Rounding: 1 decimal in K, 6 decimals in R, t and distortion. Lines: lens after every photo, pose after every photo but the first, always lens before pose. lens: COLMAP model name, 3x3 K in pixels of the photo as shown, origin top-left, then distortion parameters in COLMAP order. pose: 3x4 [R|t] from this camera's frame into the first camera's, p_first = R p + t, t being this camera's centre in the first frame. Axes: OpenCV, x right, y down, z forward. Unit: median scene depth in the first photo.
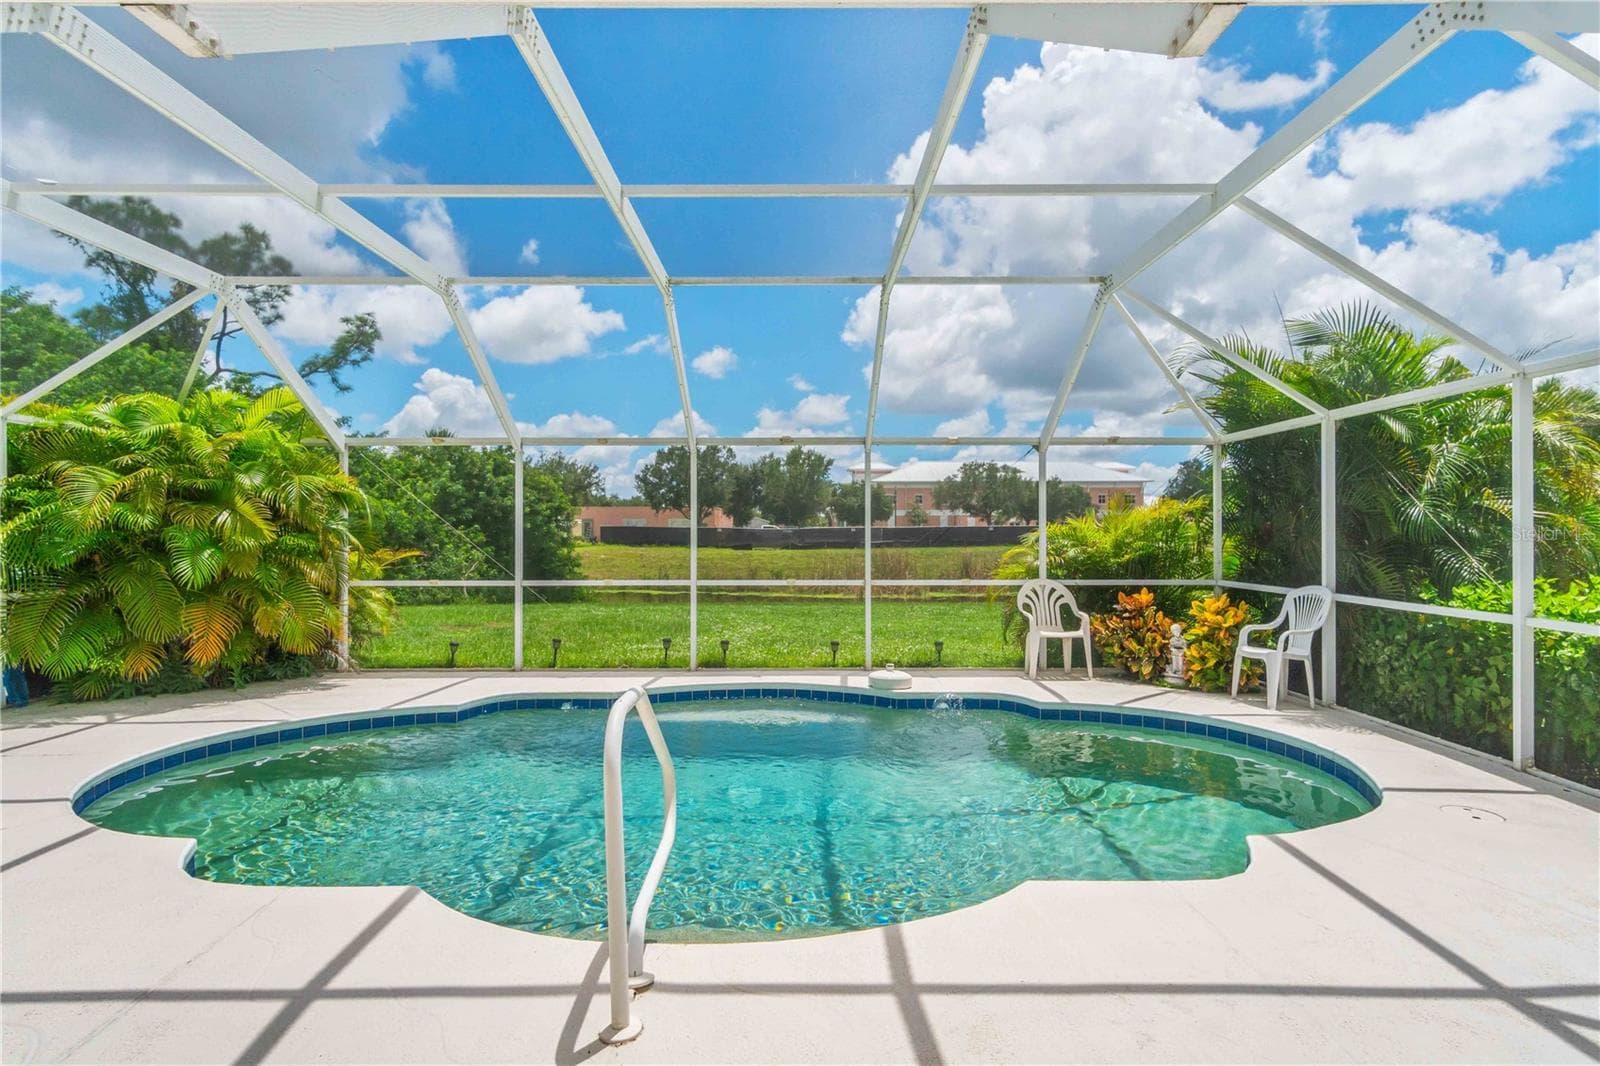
lens RADIAL K [[843.8, 0, 800.0], [0, 843.8, 533.0], [0, 0, 1]] dist [0.004250, 0.003588]
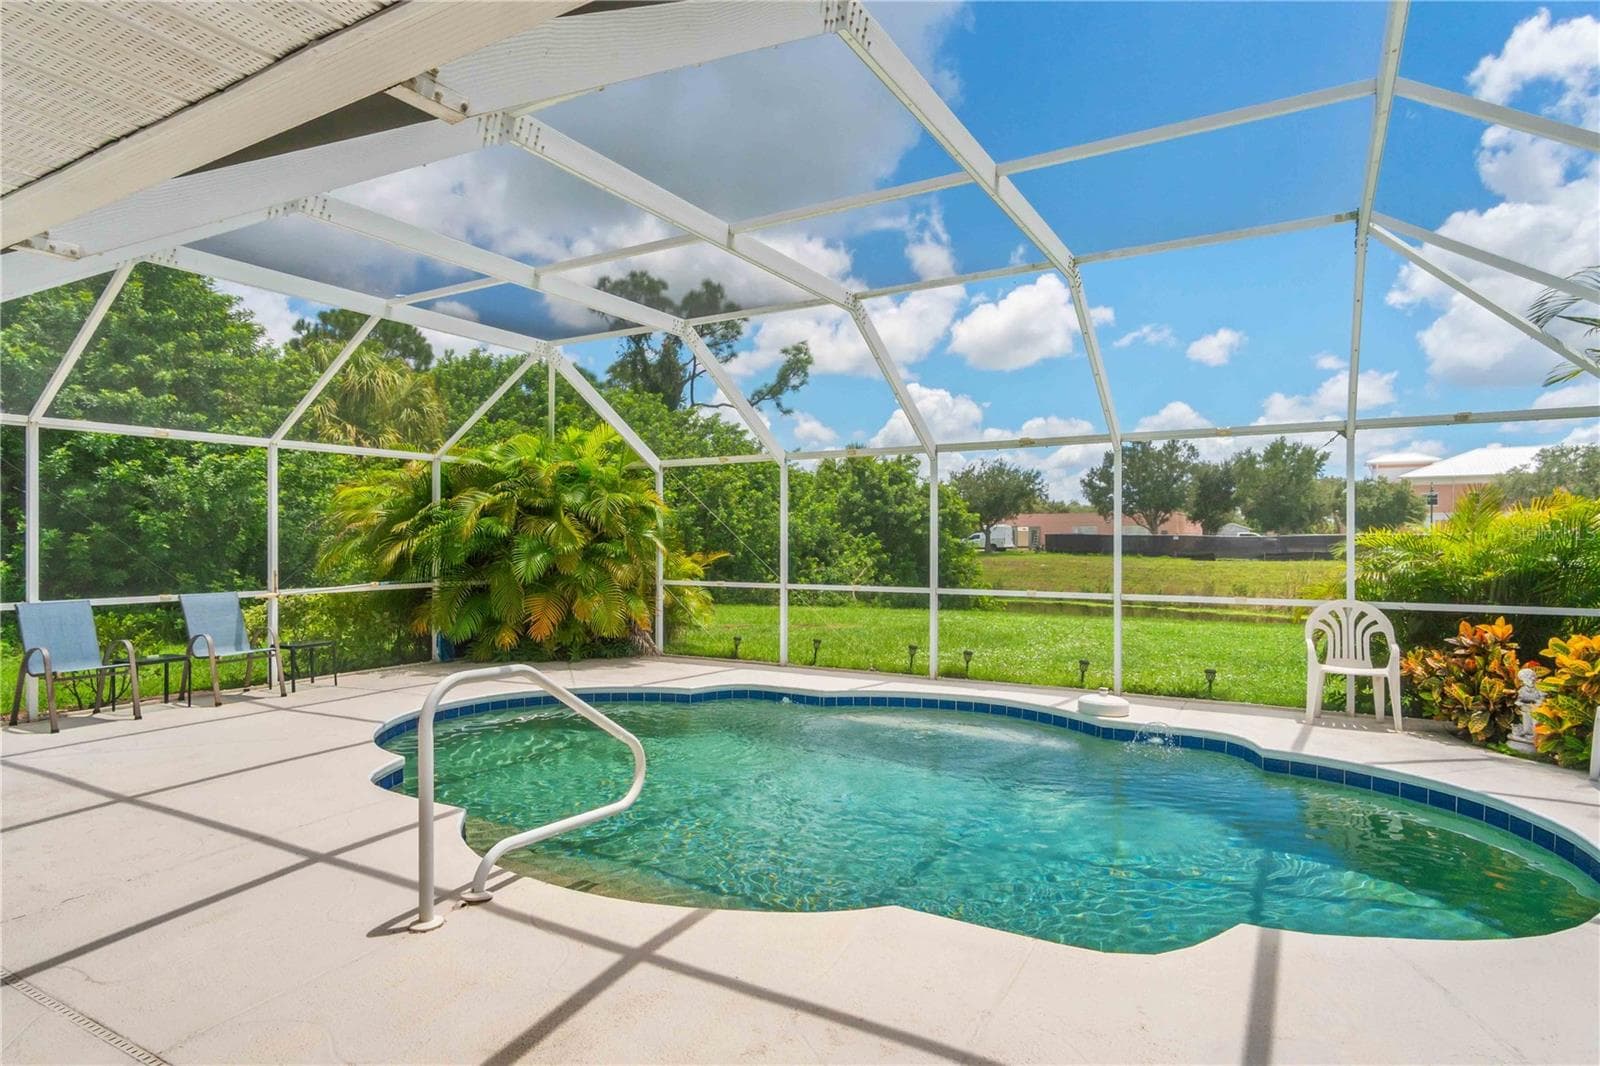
lens RADIAL K [[875.1, 0, 800.0], [0, 875.1, 533.0], [0, 0, 1]] dist [0.002788, 0.001495]
pose [[0.861138, -0.002378, -0.508366, 0.146472], [-0.002174, 0.999963, -0.008362, 0.000131], [0.508367, 0.008306, 0.861101, 0.020331]]
